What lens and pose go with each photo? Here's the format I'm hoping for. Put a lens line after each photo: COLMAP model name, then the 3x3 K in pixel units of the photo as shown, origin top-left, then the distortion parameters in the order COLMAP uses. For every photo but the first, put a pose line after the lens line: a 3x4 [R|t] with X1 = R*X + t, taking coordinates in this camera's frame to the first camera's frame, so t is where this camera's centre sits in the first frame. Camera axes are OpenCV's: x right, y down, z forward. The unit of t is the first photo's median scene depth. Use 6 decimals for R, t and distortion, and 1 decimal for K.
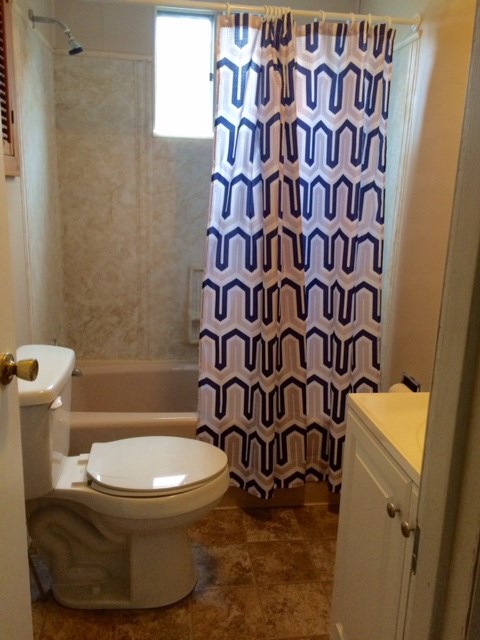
lens RADIAL K [[542.5, 0, 240.1], [0, 542.5, 322.2], [0, 0, 1]] dist [0.053421, -0.078133]
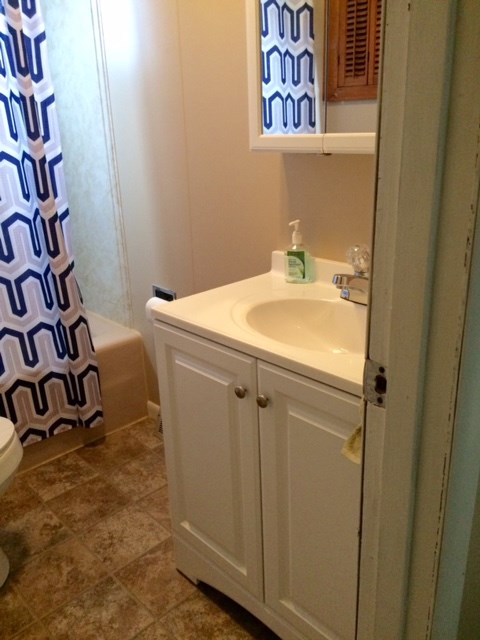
lens RADIAL K [[542.5, 0, 240.3], [0, 542.5, 319.0], [0, 0, 1]] dist [0.053421, -0.078133]
pose [[0.809799, -0.257481, 0.527190, -0.142602], [0.196694, 0.965700, 0.169514, 0.010220], [-0.552753, -0.033577, 0.832668, 0.055085]]
